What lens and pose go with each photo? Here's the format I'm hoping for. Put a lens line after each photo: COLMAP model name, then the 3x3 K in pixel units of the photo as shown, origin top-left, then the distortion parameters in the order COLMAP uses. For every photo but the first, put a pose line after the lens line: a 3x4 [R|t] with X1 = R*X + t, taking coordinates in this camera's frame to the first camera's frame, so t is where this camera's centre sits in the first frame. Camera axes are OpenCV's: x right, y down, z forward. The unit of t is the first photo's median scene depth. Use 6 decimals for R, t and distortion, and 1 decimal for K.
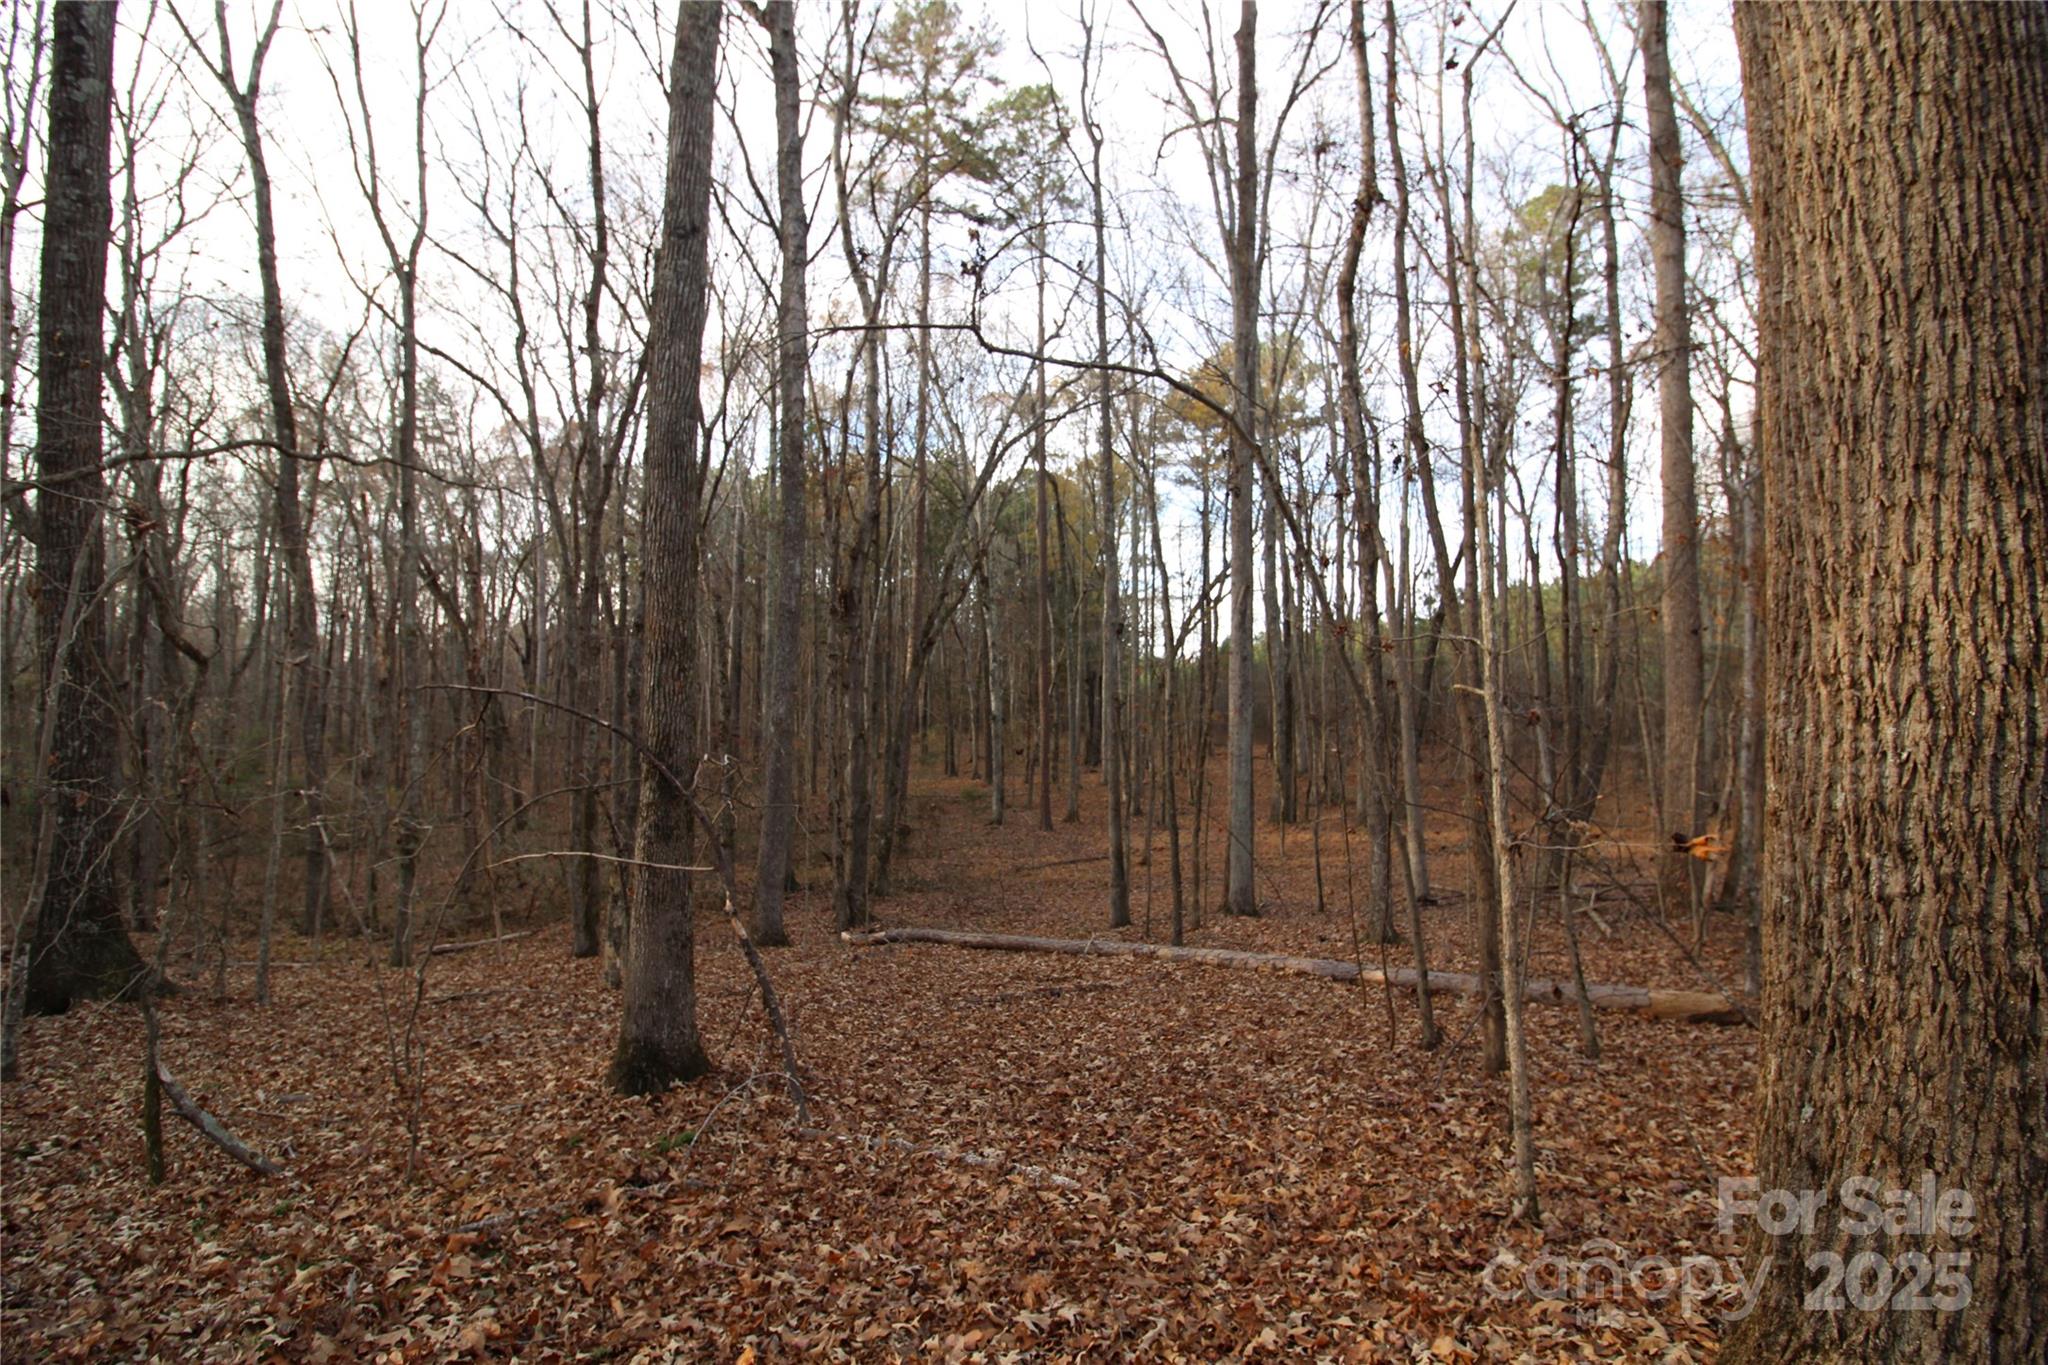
lens RADIAL K [[941.6, 0, 1038.0], [0, 941.6, 664.6], [0, 0, 1]] dist [0.001349, -0.013519]
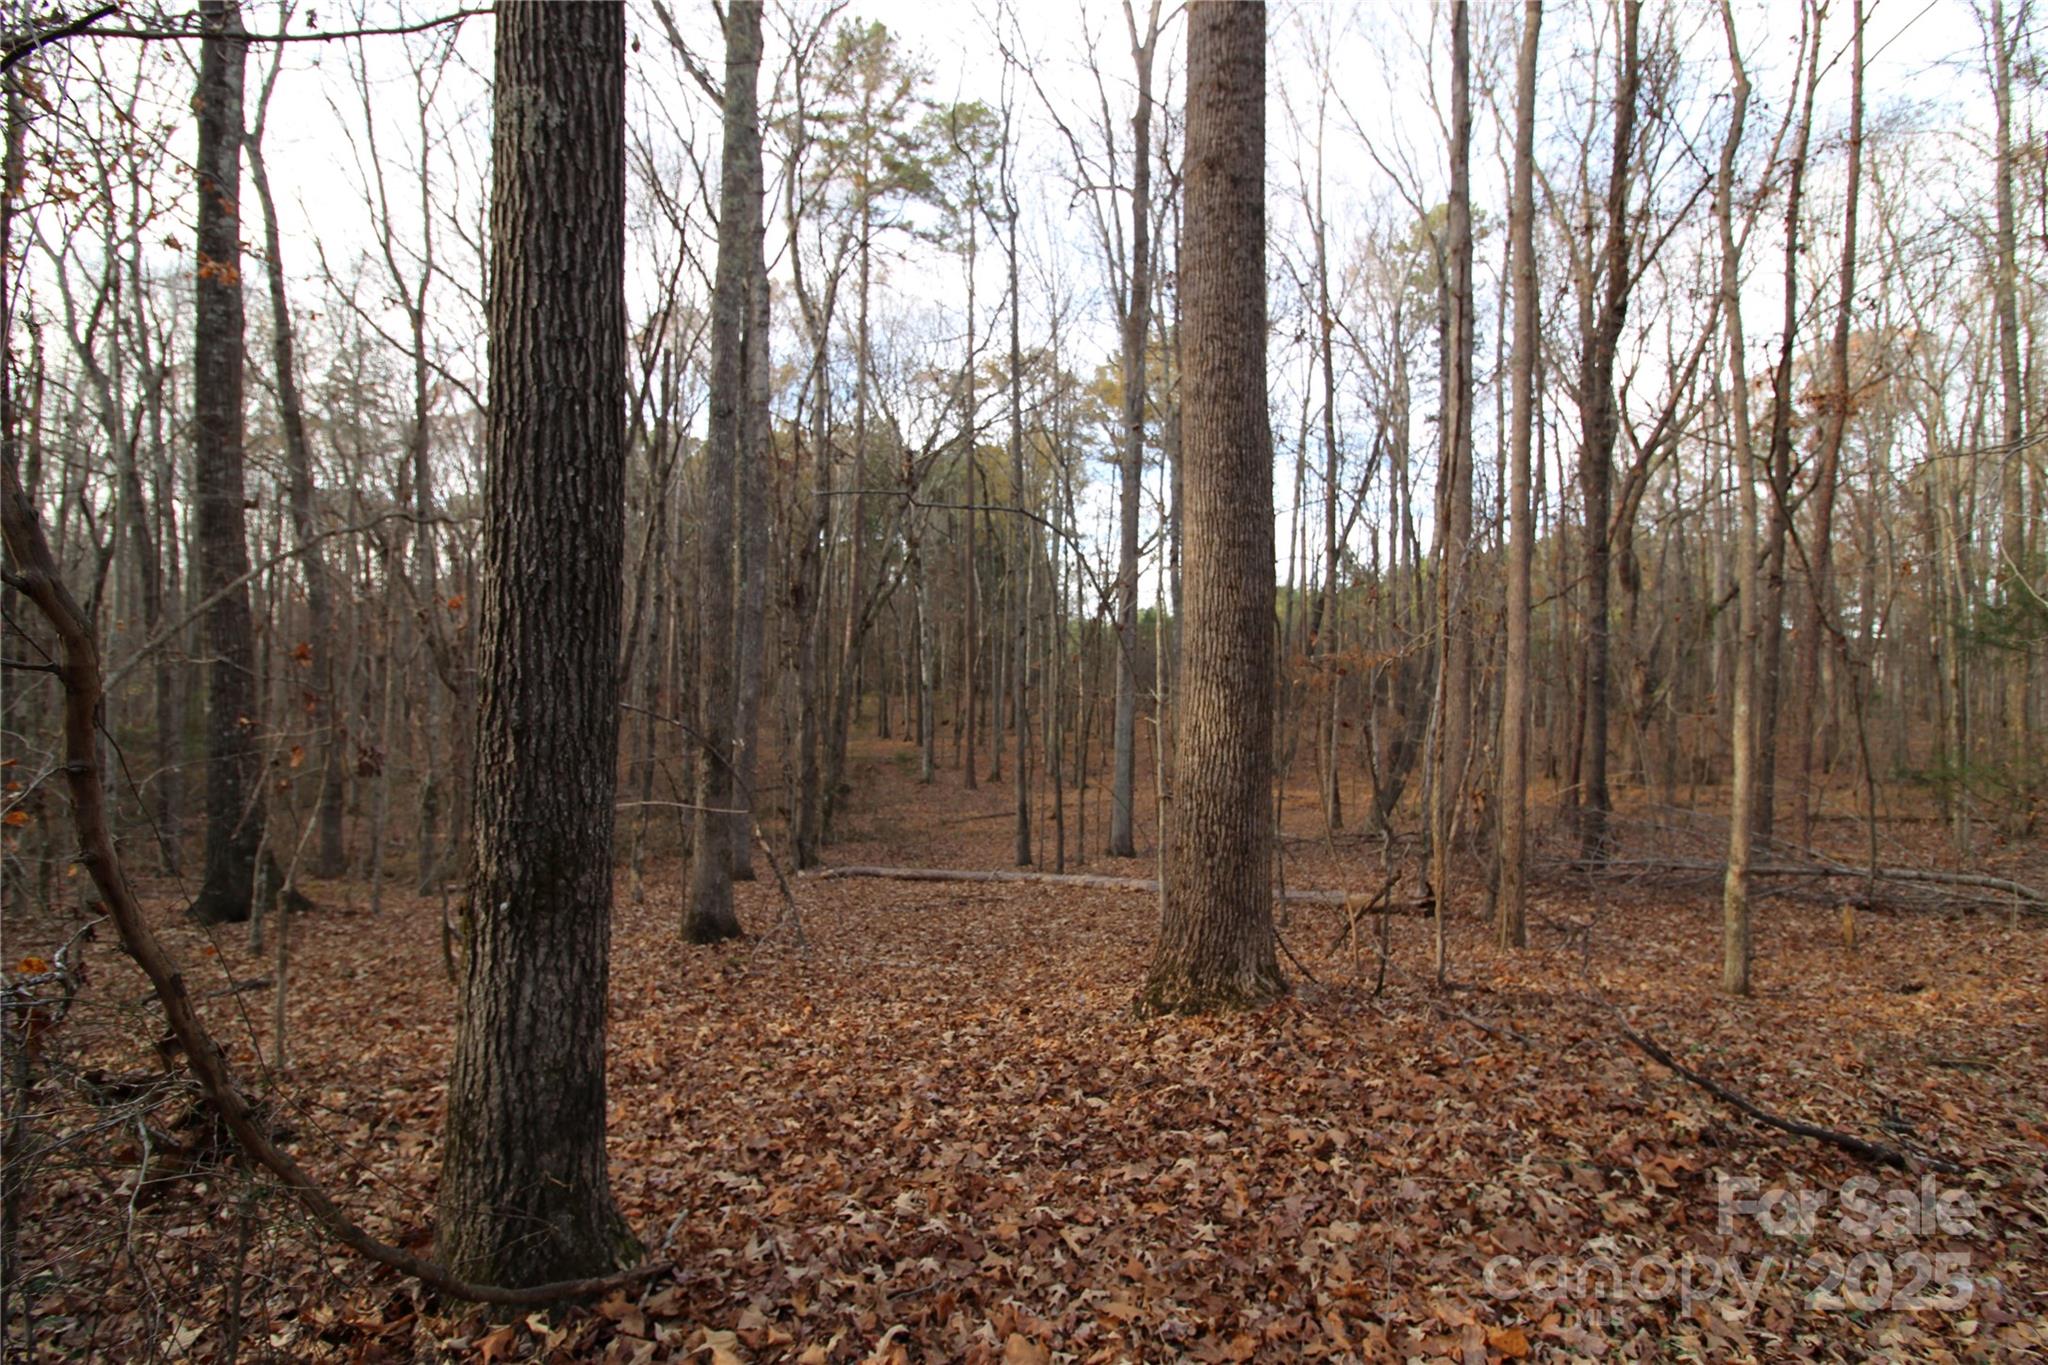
lens RADIAL K [[941.6, 0, 1038.0], [0, 941.6, 664.6], [0, 0, 1]] dist [0.001349, -0.013519]
pose [[0.997453, 0.009715, 0.070664, 0.008878], [-0.012749, 0.999010, 0.042613, -0.022569], [-0.070180, -0.043405, 0.996590, -0.127936]]
